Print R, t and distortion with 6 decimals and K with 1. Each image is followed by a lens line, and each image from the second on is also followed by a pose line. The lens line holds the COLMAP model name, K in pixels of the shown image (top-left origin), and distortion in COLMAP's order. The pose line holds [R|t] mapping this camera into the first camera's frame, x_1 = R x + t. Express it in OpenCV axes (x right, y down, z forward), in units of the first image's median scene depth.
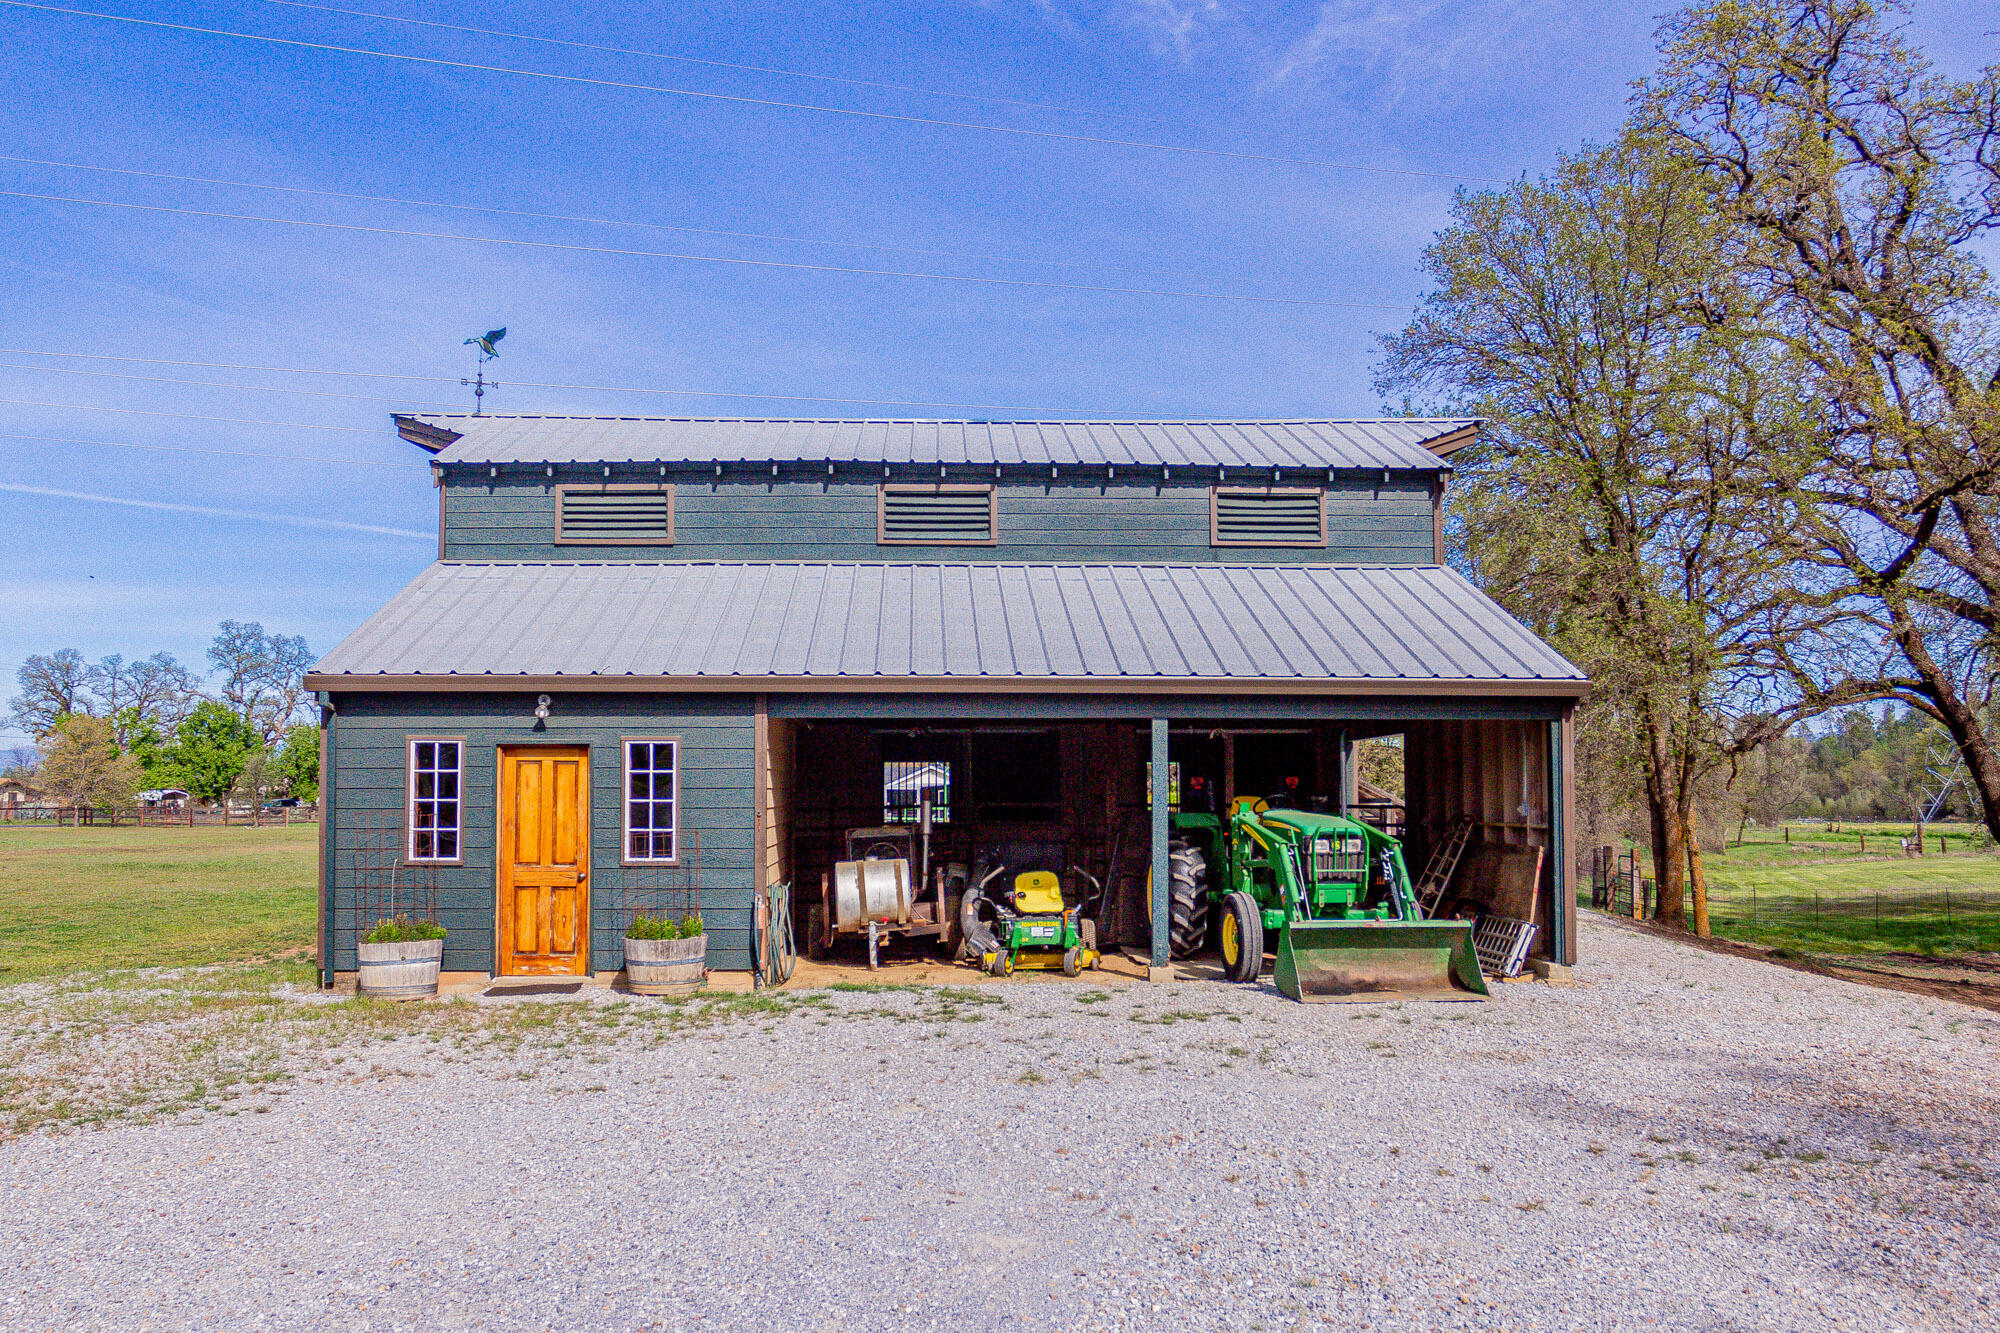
lens RADIAL K [[1582.6, 0, 1047.3], [0, 1582.6, 650.3], [0, 0, 1]] dist [-0.032816, 0.033172]
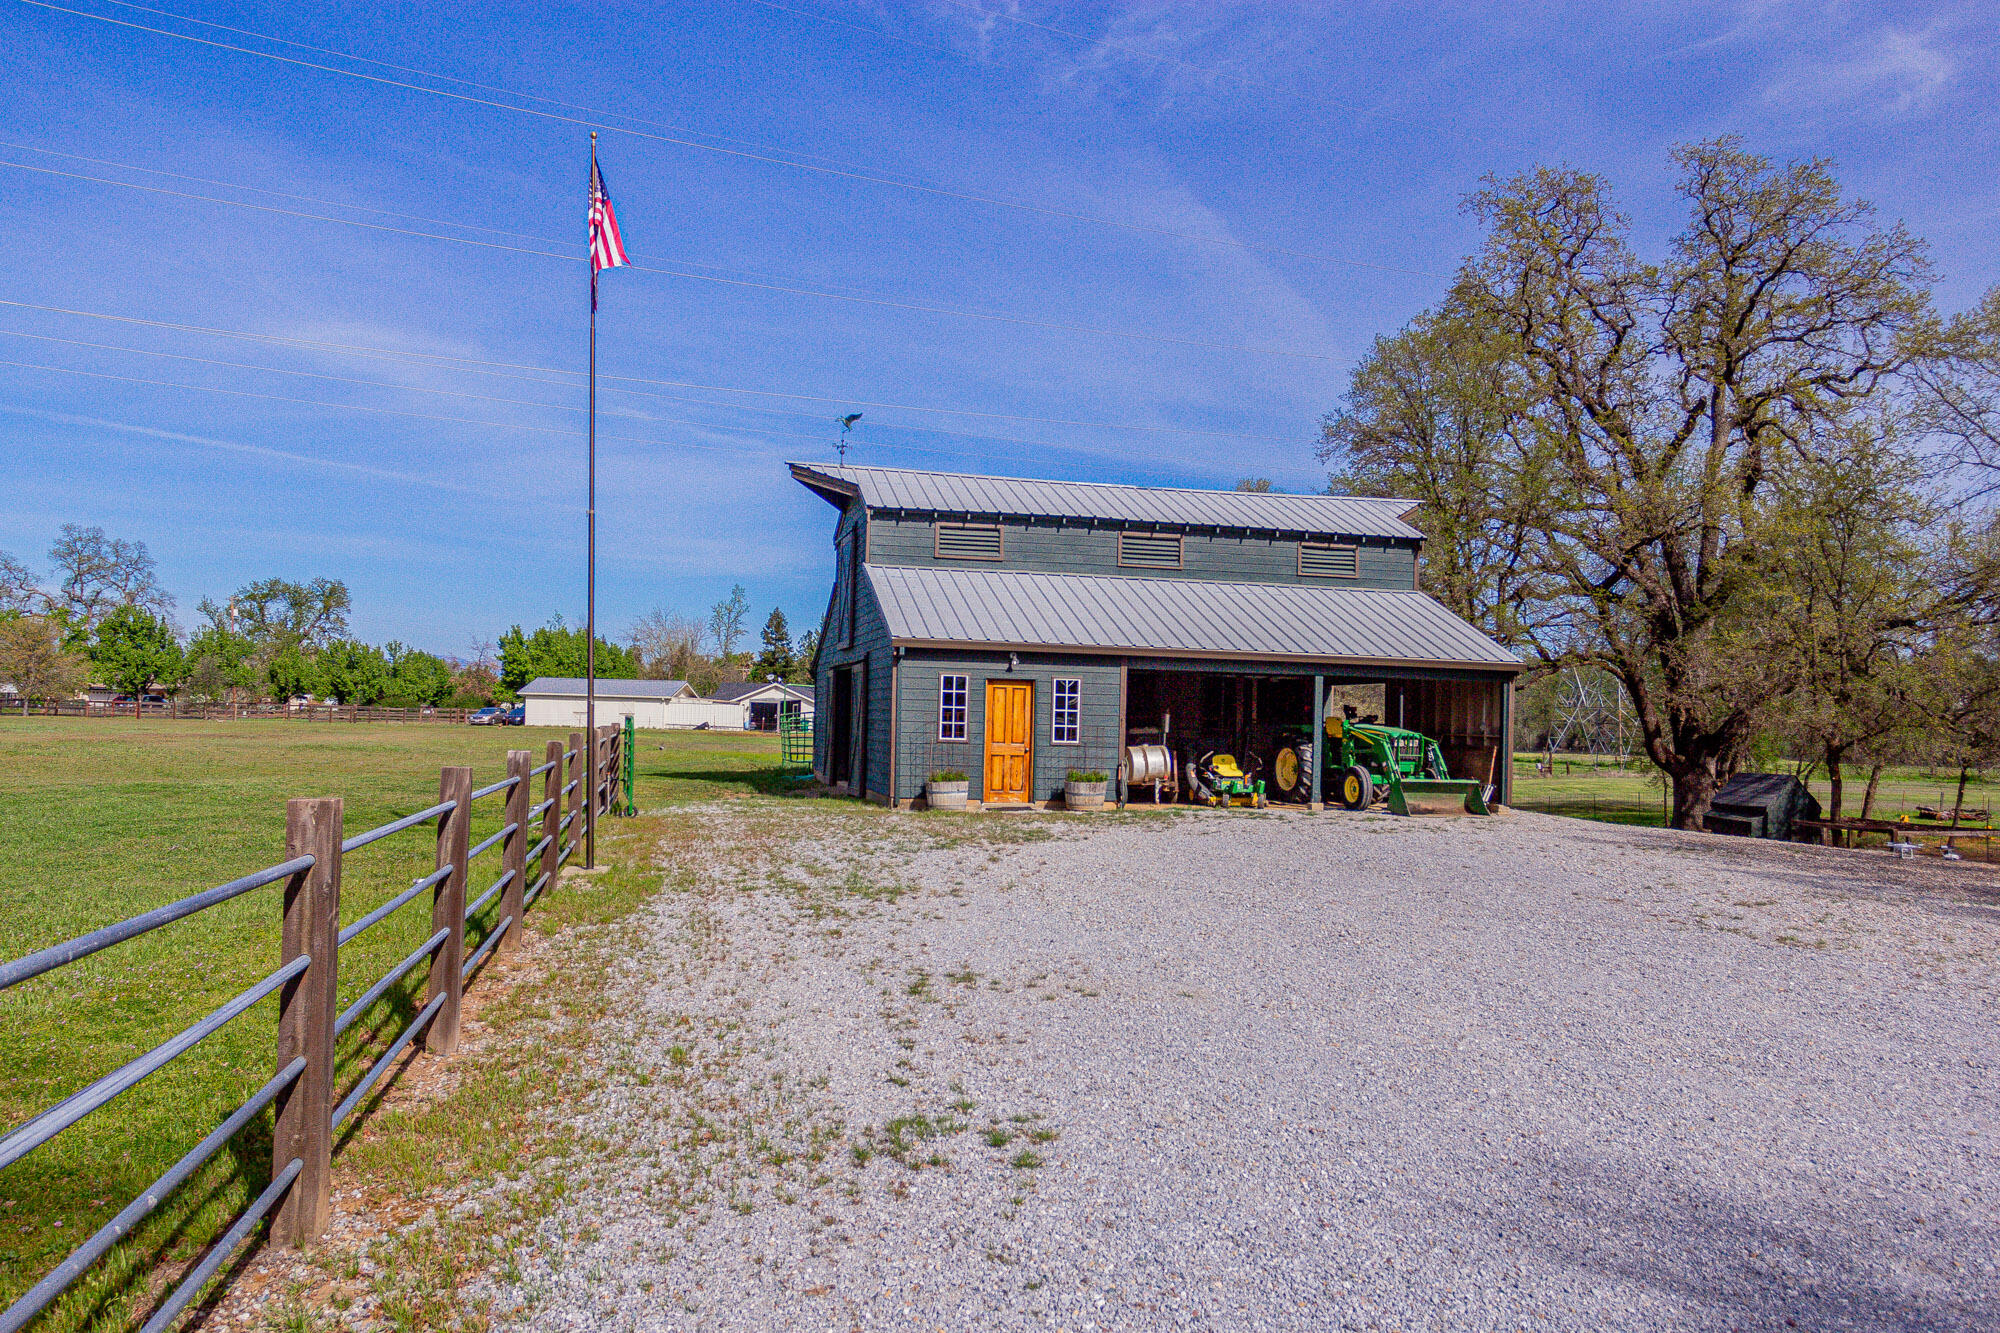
lens RADIAL K [[1582.6, 0, 998.4], [0, 1582.6, 665.8], [0, 0, 1]] dist [-0.032816, 0.033172]
pose [[0.981804, 0.034821, 0.186677, -0.614750], [-0.045674, 0.997487, 0.054157, -0.051396], [-0.184322, -0.061698, 0.980927, -0.752971]]
